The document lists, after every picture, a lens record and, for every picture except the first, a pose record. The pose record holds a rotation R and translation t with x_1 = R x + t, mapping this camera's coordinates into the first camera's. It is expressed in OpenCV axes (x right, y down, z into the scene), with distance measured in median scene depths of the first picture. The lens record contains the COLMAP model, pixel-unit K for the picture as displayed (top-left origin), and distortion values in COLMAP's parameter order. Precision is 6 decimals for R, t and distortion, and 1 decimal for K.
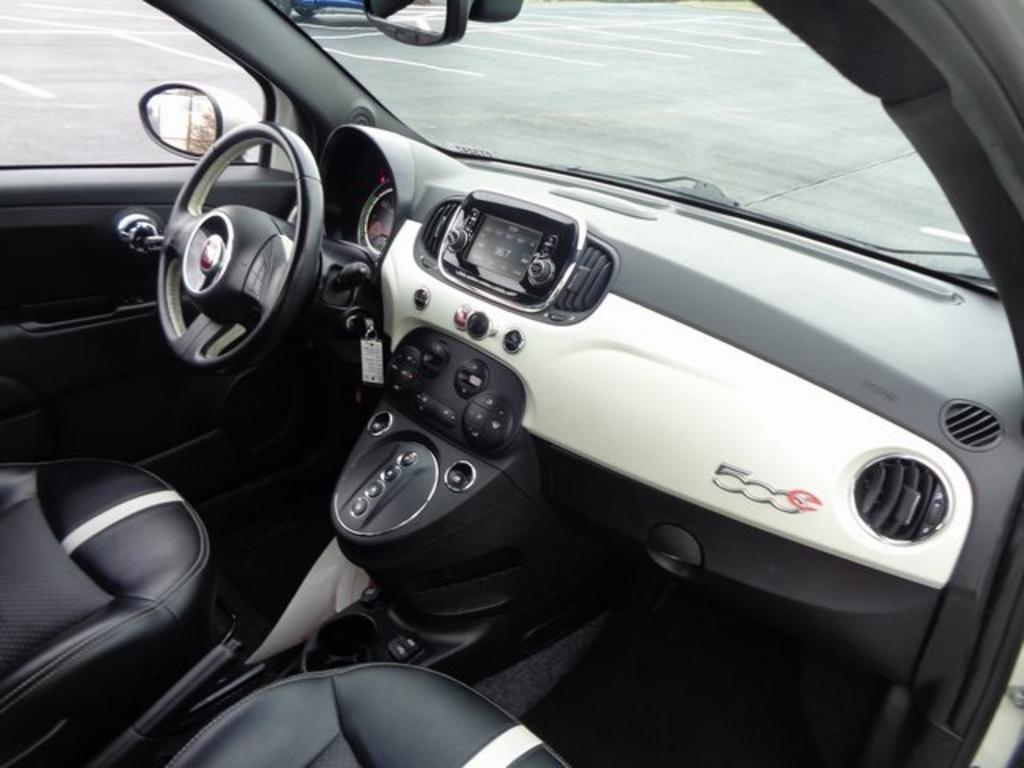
lens RADIAL K [[770.4, 0, 510.7], [0, 770.4, 388.3], [0, 0, 1]] dist [0.009207, -0.005884]
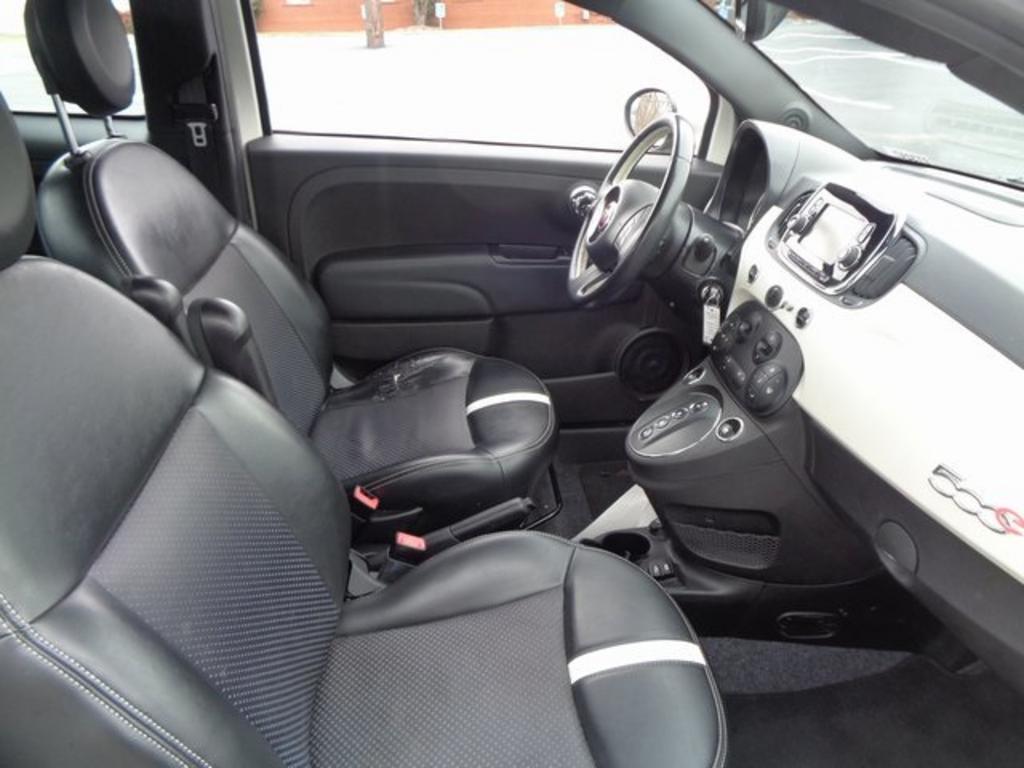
lens RADIAL K [[770.4, 0, 510.7], [0, 770.4, 388.3], [0, 0, 1]] dist [0.009207, -0.005884]
pose [[0.757956, 0.235327, -0.608379, 0.337658], [-0.251236, 0.966023, 0.060662, 0.064958], [0.601983, 0.106867, 0.791325, -0.072915]]
